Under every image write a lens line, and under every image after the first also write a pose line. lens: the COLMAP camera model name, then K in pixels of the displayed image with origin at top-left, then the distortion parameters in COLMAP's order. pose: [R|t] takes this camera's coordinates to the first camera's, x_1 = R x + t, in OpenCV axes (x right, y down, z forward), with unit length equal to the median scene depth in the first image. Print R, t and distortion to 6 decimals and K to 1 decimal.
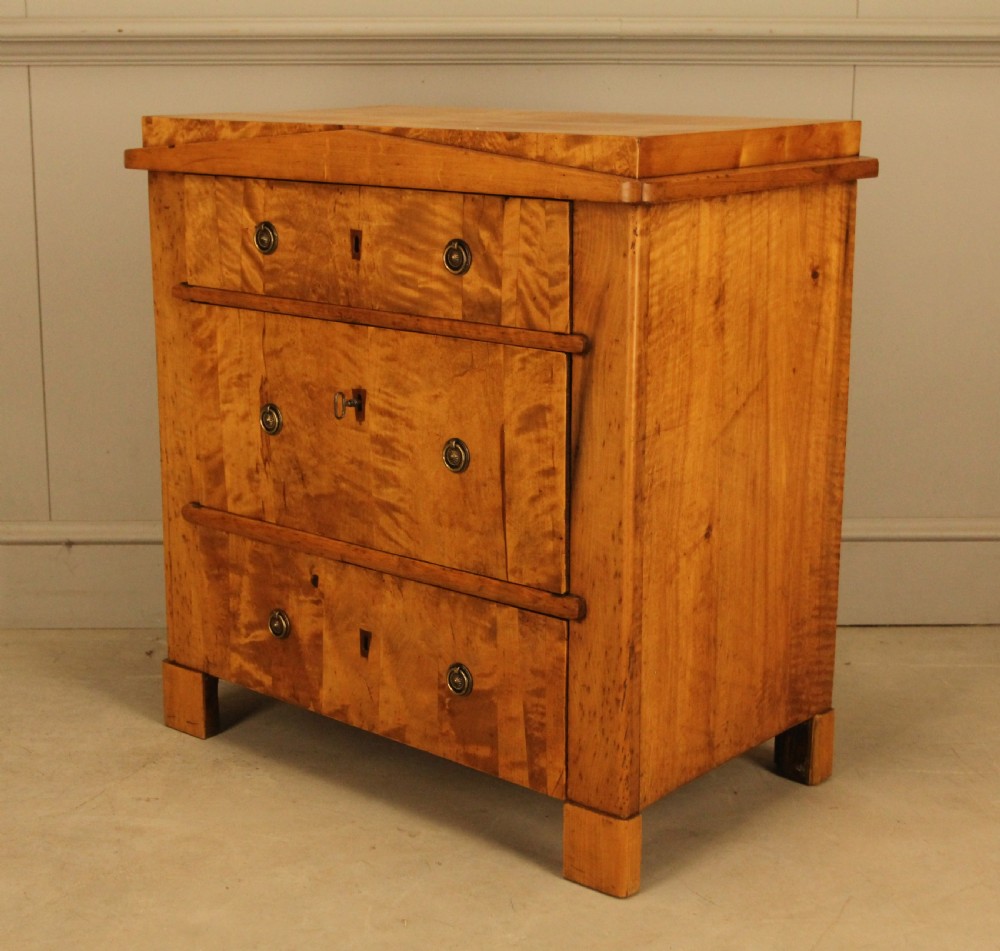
lens RADIAL K [[1735.9, 0, 508.0], [0, 1735.9, 471.4], [0, 0, 1]] dist [-0.005933, 0.000000]
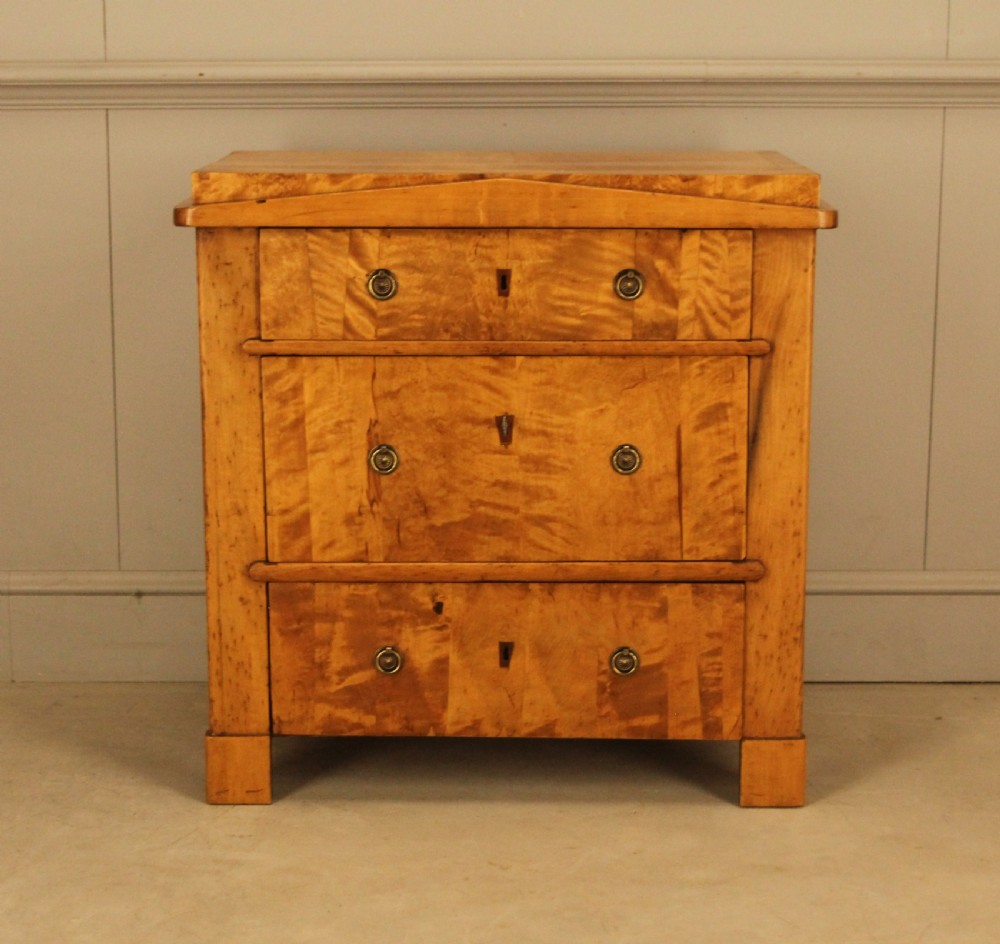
lens RADIAL K [[2136.7, 0, 504.1], [0, 2136.7, 475.2], [0, 0, 1]] dist [-0.034083, 0.000000]
pose [[0.766994, -0.135376, 0.627211, -0.931599], [0.150918, 0.988129, 0.028725, -0.049495], [-0.623654, 0.072626, 0.778319, -0.029814]]
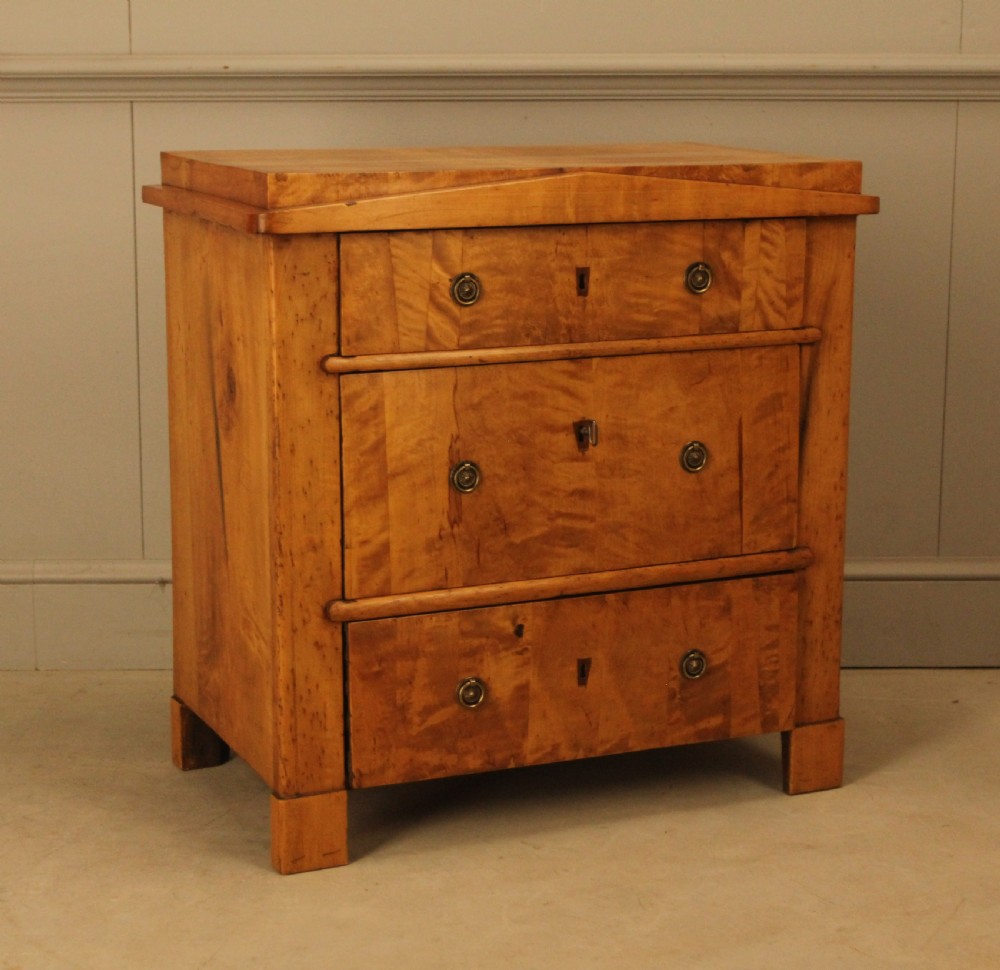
lens RADIAL K [[2114.0, 0, 496.1], [0, 2114.0, 463.3], [0, 0, 1]] dist [-0.035117, 0.000000]
pose [[0.442686, -0.176813, 0.879071, -1.225236], [0.208503, 0.973791, 0.090866, -0.148821], [-0.872098, 0.143064, 0.467950, 0.466393]]
